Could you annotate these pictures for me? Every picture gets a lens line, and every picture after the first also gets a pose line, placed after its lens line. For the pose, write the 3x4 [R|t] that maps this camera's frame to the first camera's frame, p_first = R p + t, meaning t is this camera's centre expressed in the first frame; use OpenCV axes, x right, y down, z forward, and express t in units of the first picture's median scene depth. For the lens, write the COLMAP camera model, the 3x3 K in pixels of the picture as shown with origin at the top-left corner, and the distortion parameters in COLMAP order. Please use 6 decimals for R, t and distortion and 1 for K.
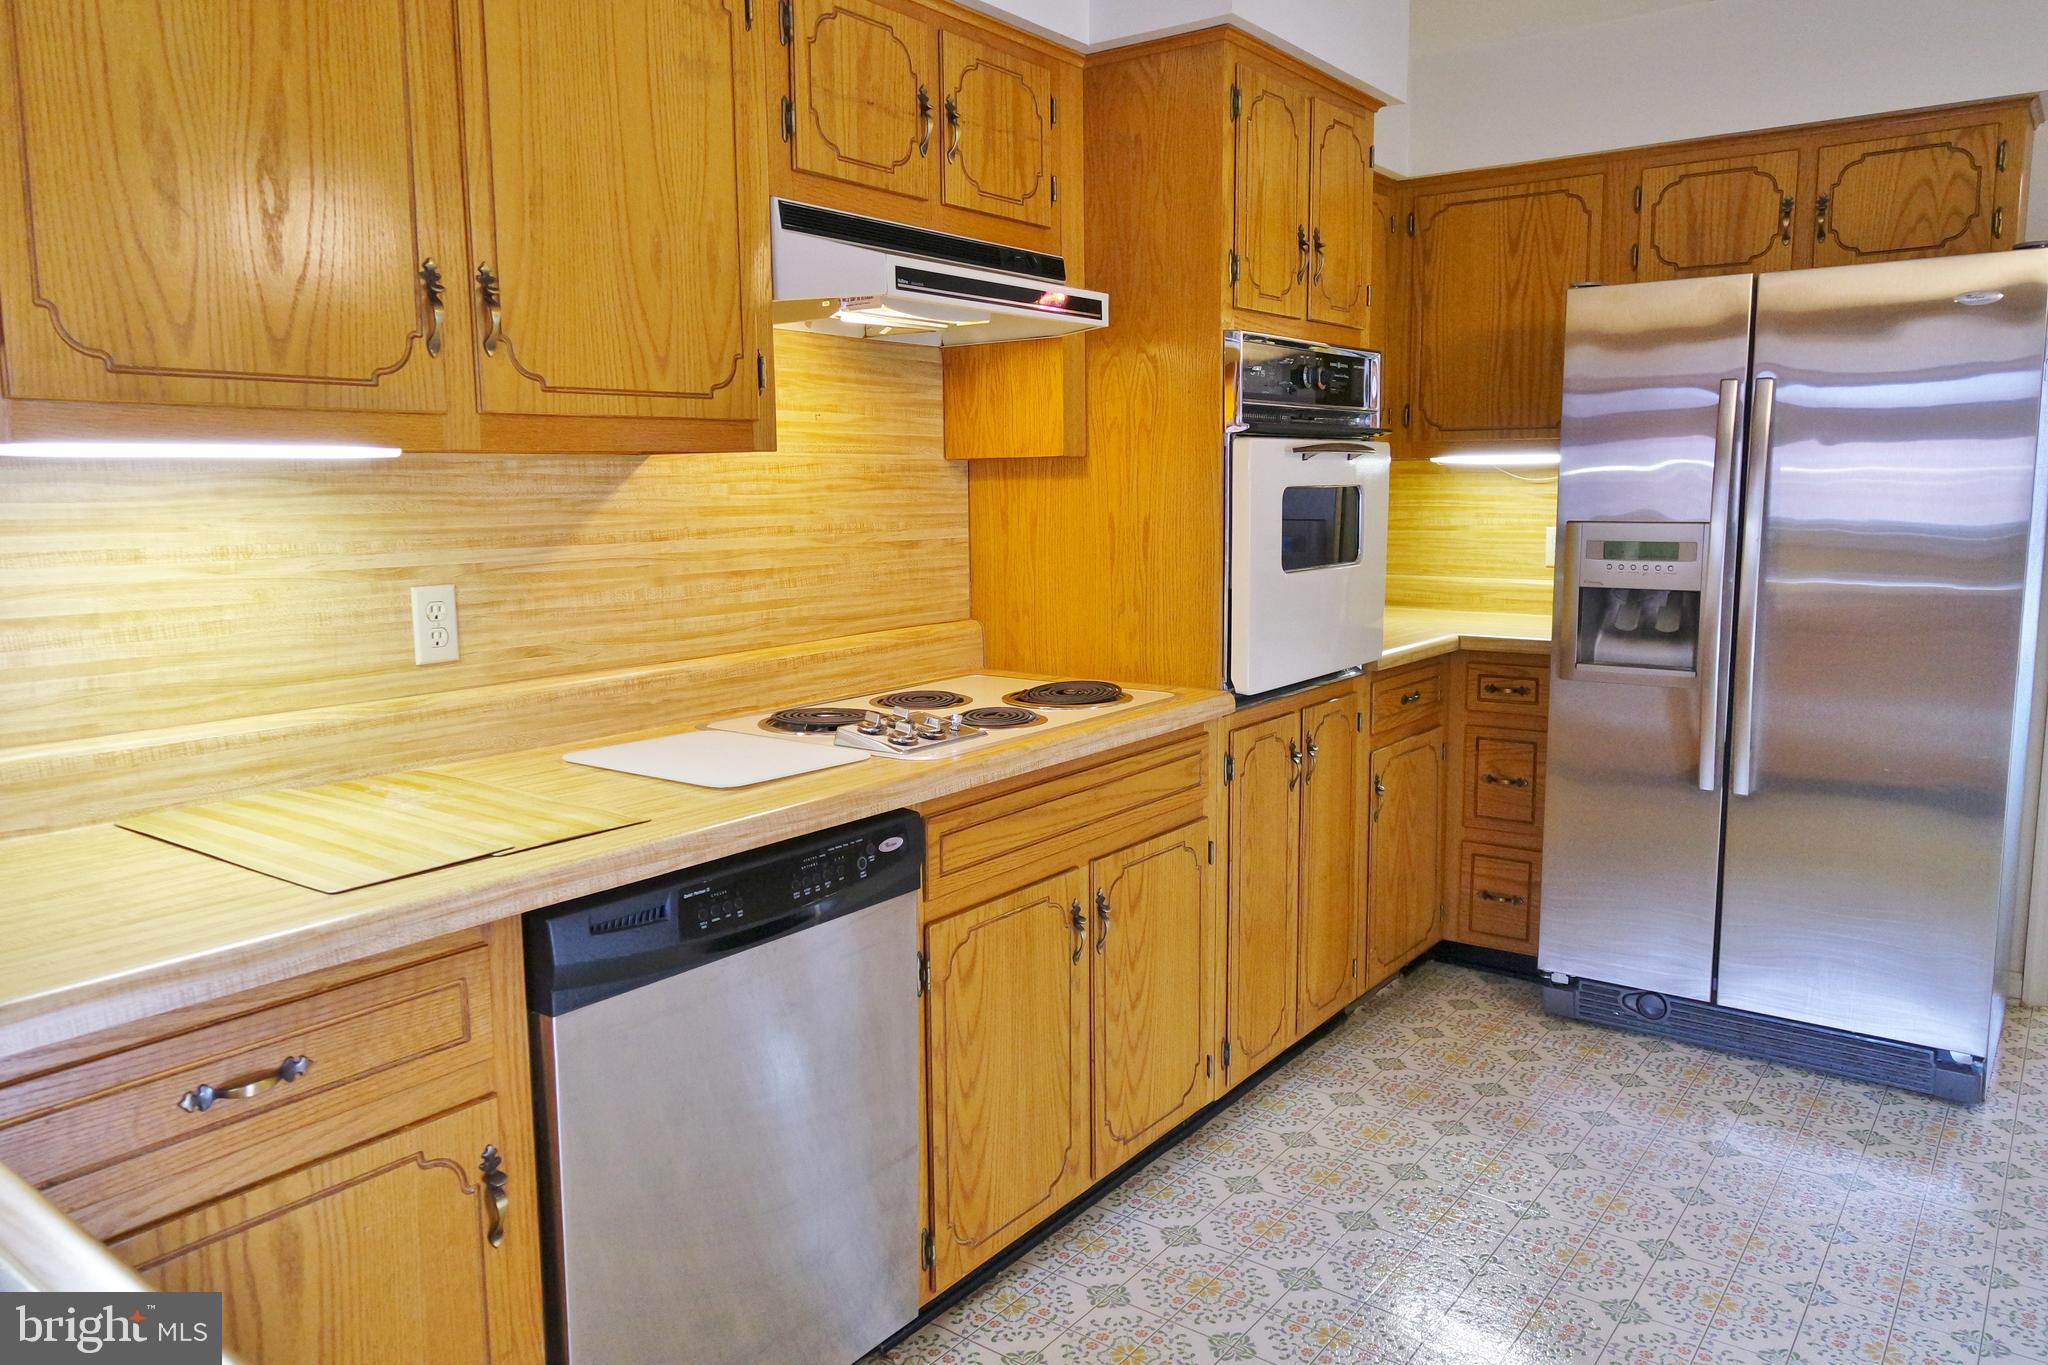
lens RADIAL K [[1415.2, 0, 1024.5], [0, 1415.2, 668.0], [0, 0, 1]] dist [-0.006290, 0.010074]
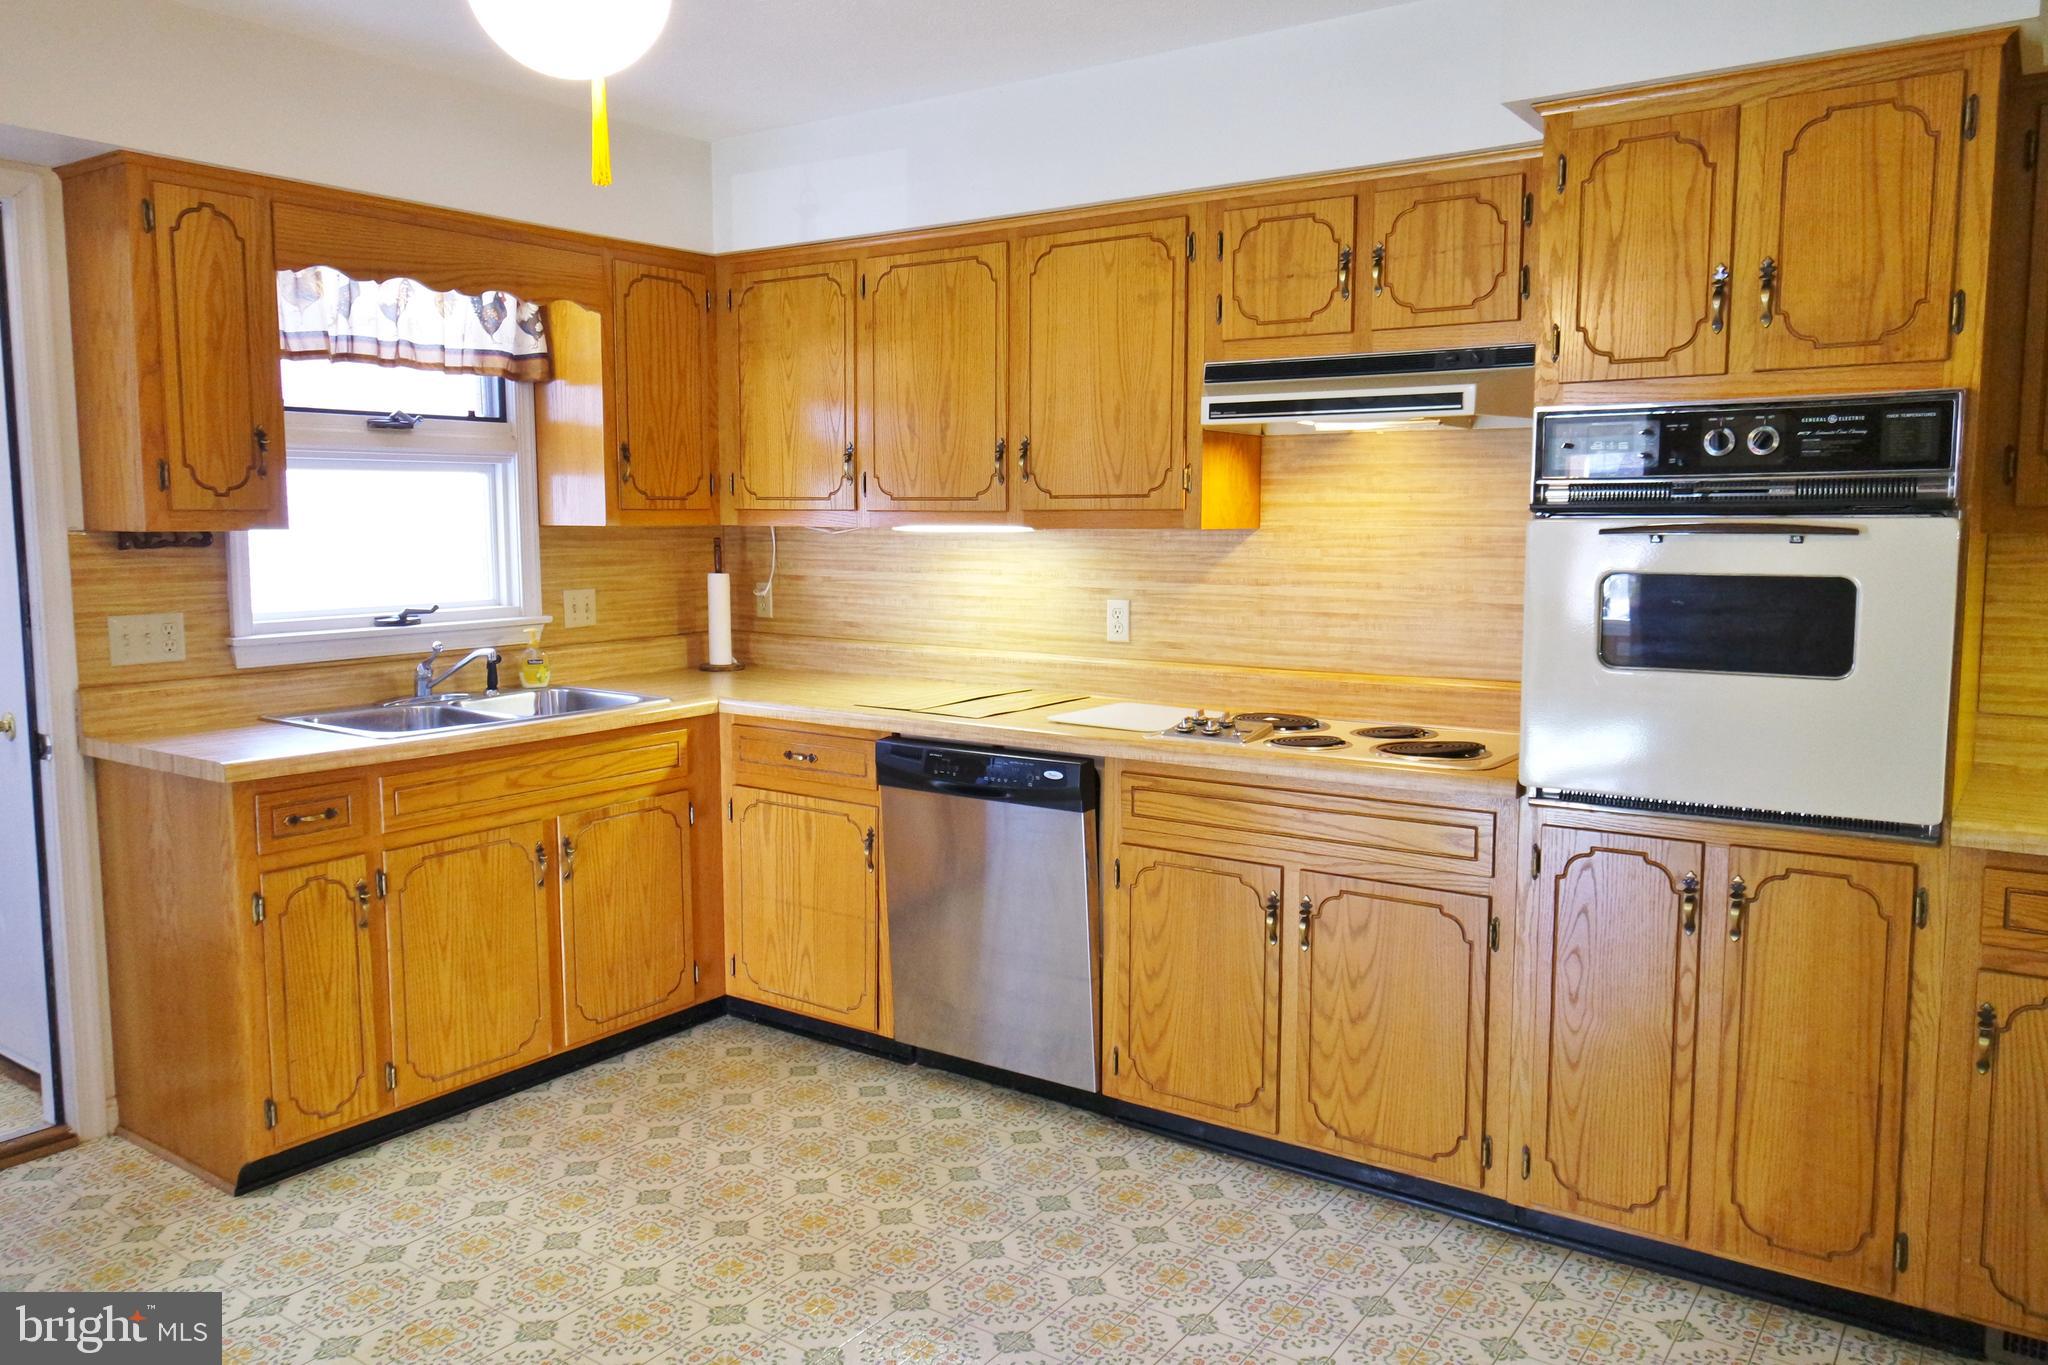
lens RADIAL K [[1498.4, 0, 1009.3], [0, 1498.4, 673.2], [0, 0, 1]] dist [0.001756, 0.009356]
pose [[0.030996, 0.115564, -0.992816, 1.328118], [-0.133118, 0.984922, 0.110489, -0.140685], [0.990615, 0.128737, 0.045913, 0.692488]]
